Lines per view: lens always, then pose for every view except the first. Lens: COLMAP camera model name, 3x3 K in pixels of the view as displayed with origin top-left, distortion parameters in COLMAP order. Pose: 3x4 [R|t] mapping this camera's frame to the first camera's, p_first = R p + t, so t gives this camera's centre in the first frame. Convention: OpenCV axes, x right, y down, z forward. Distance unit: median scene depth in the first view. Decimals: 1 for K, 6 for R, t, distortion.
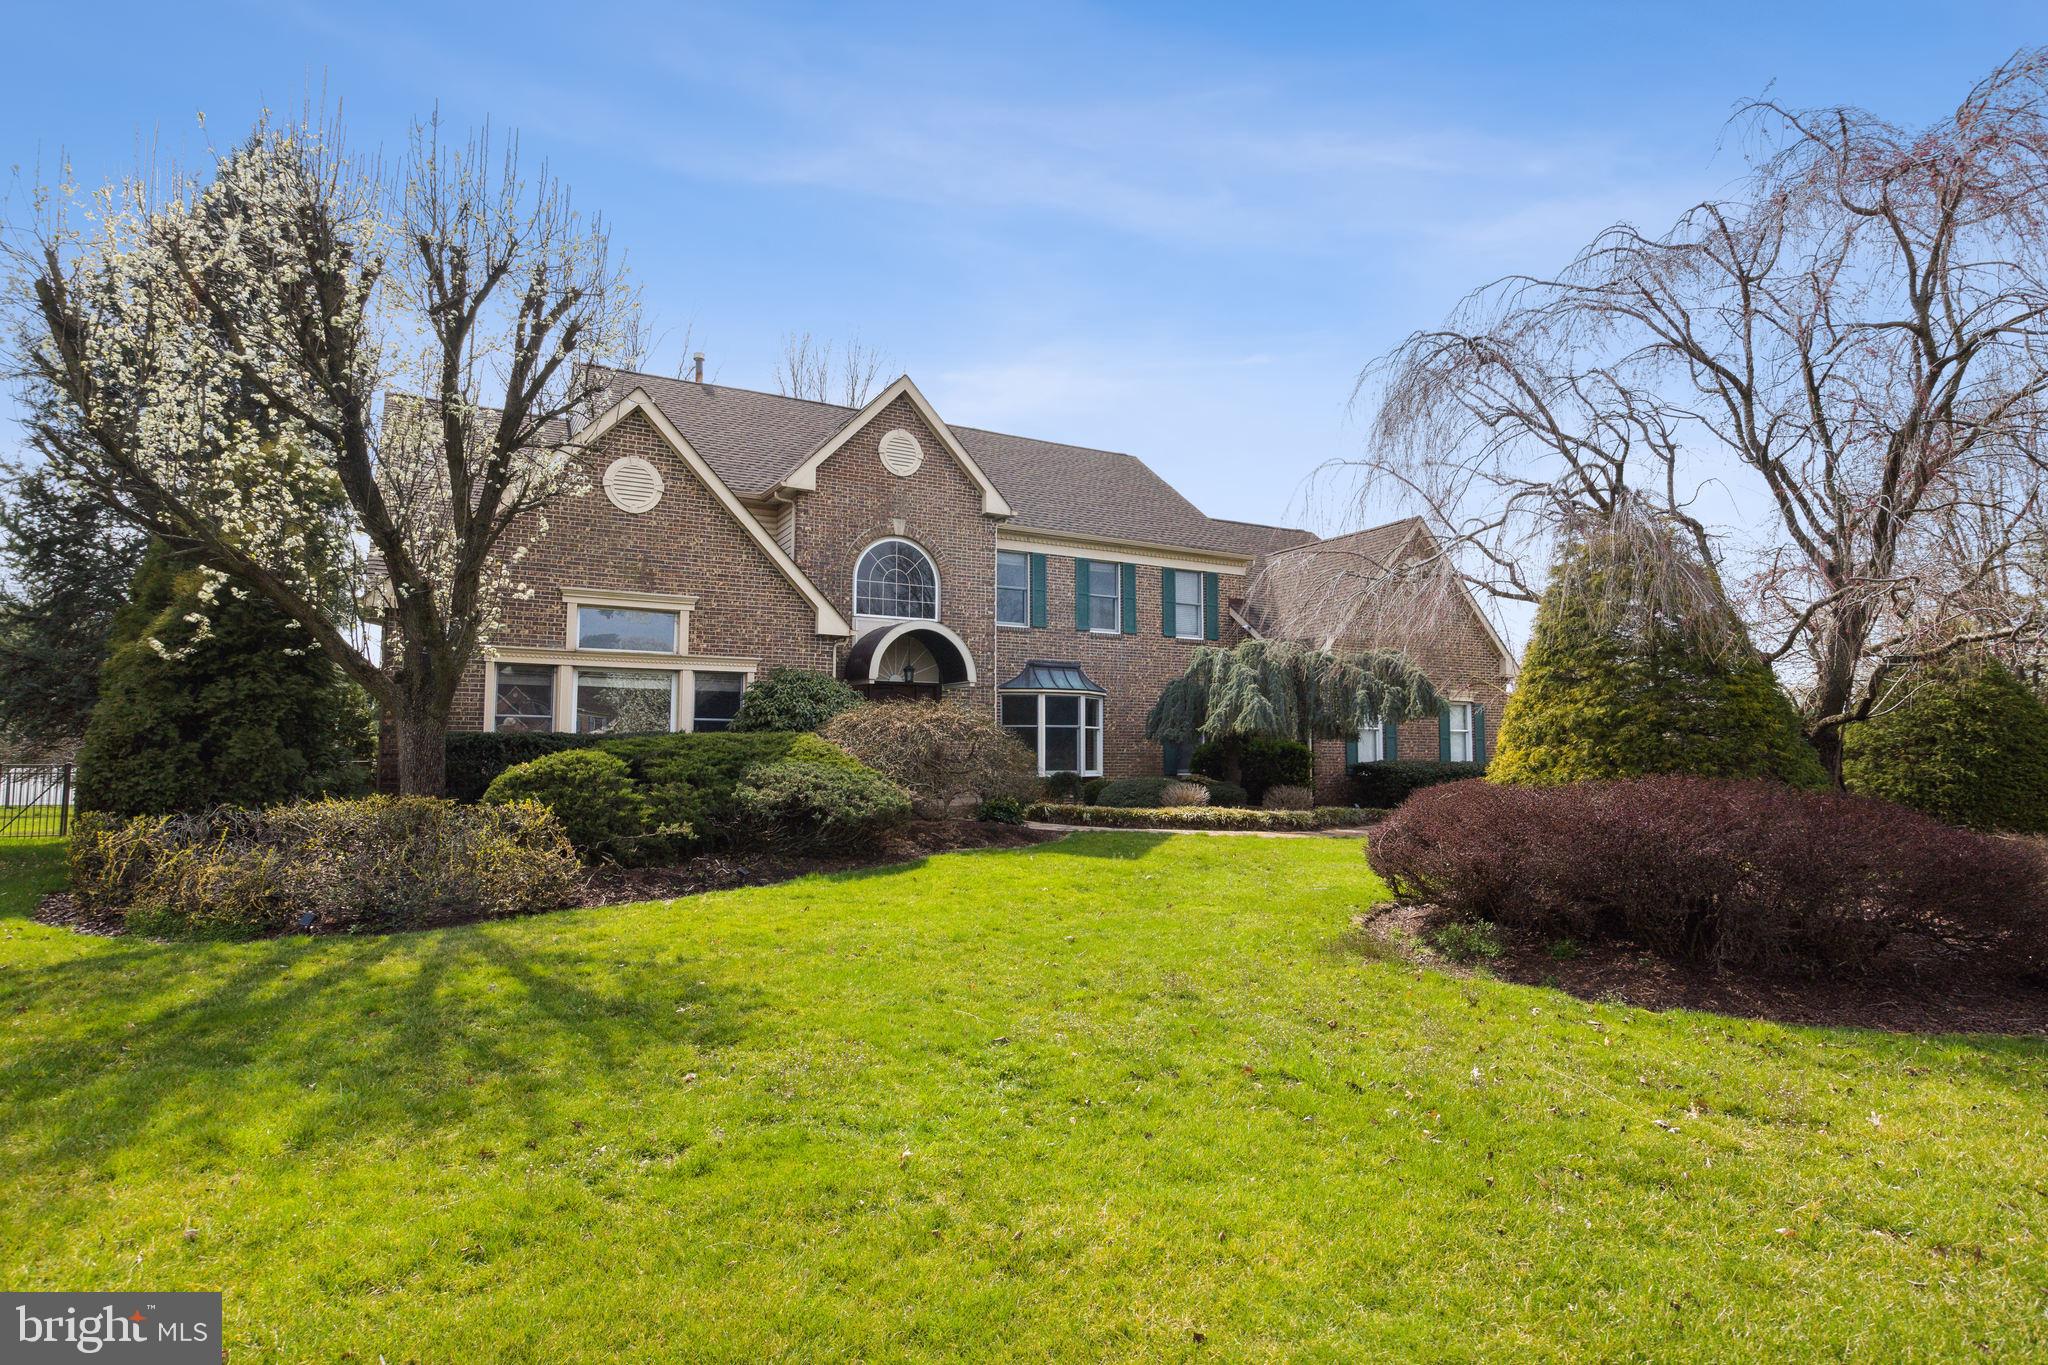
lens RADIAL K [[1109.4, 0, 1024.0], [0, 1109.4, 682.5], [0, 0, 1]] dist [-0.000273, 0.000759]
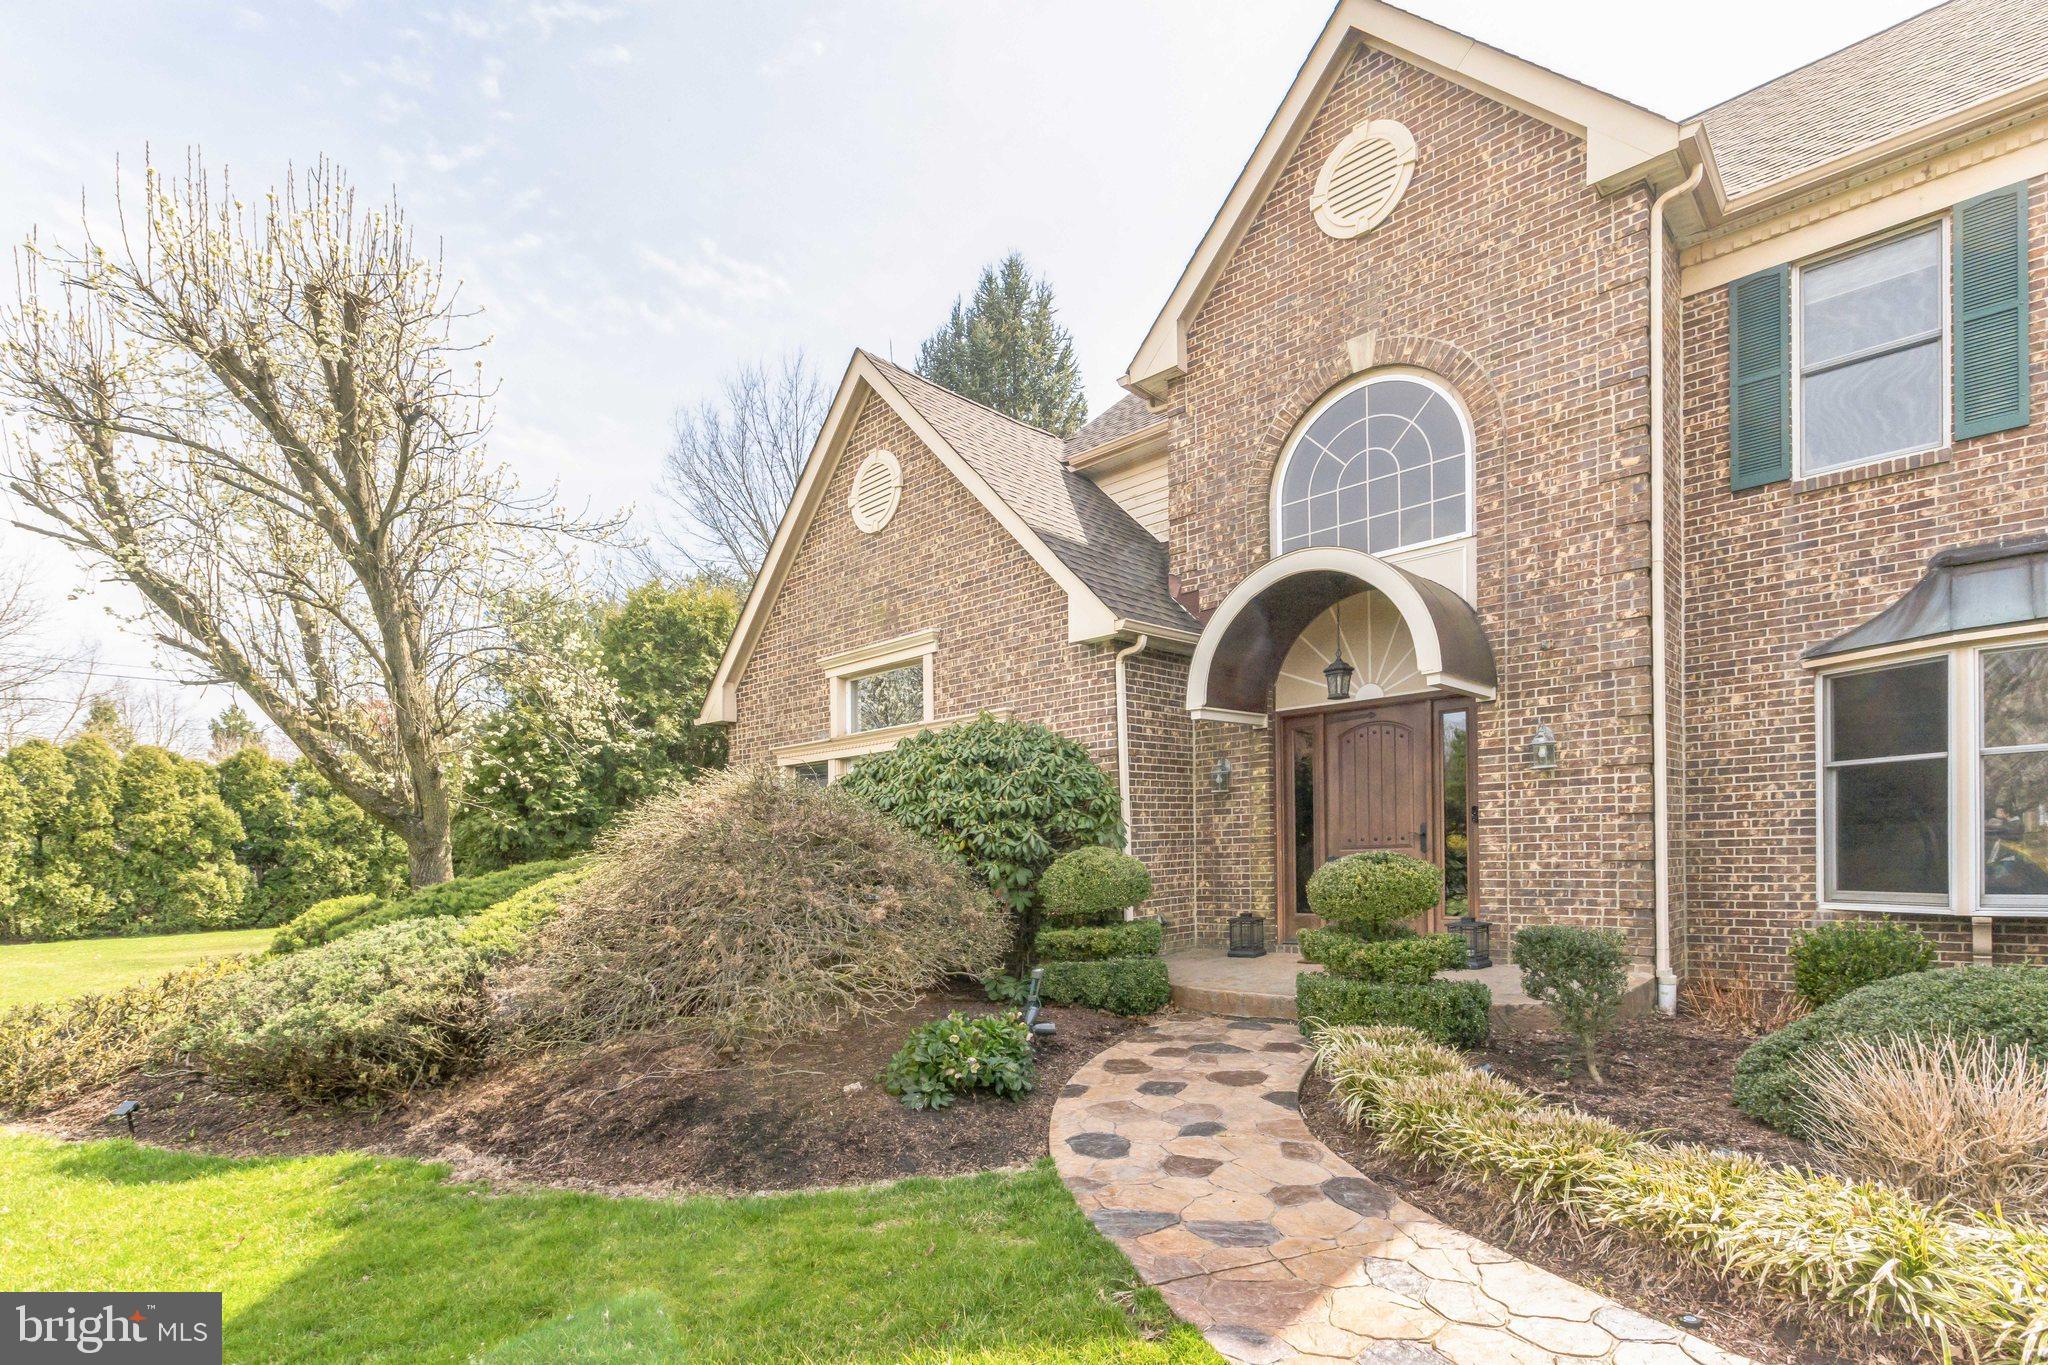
lens RADIAL K [[1006.9, 0, 1027.4], [0, 1006.9, 858.0], [0, 0, 1]] dist [-0.001177, -0.000123]
pose [[0.268843, -0.003136, -0.963179, 0.309179], [0.097464, 0.994950, 0.023965, 0.051059], [0.958240, -0.100318, 0.267791, 0.954524]]
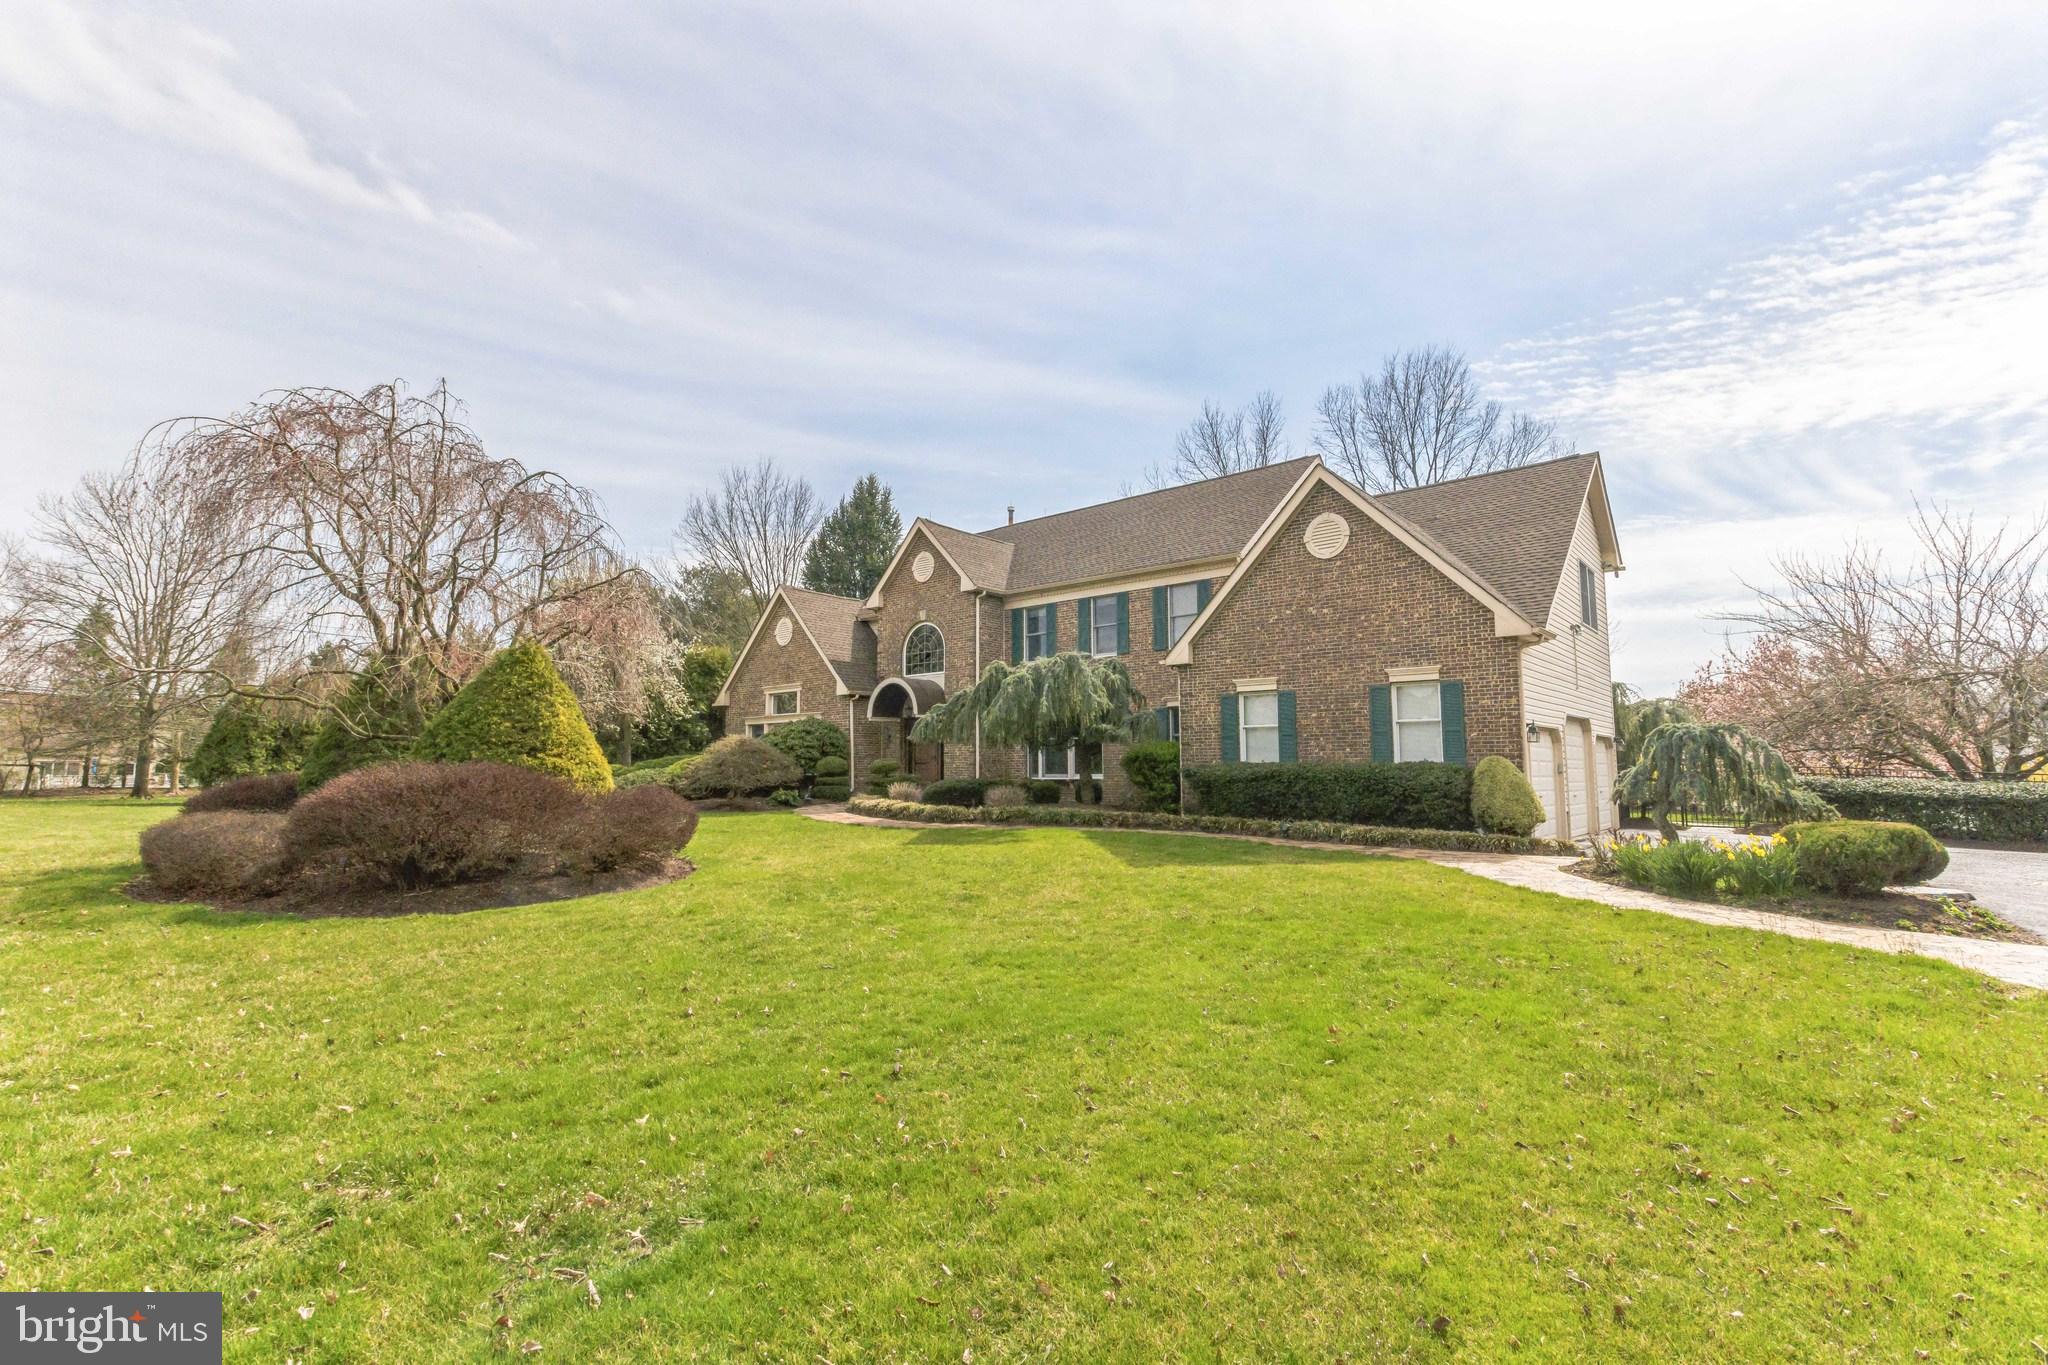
lens RADIAL K [[993.2, 0, 1024.0], [0, 993.2, 682.5], [0, 0, 1]] dist [-0.000623, -0.000007]
pose [[0.308769, -0.090954, -0.946778, 1.587248], [0.068650, 0.994952, -0.073194, 0.081853], [0.948656, -0.042396, 0.313454, 0.894927]]
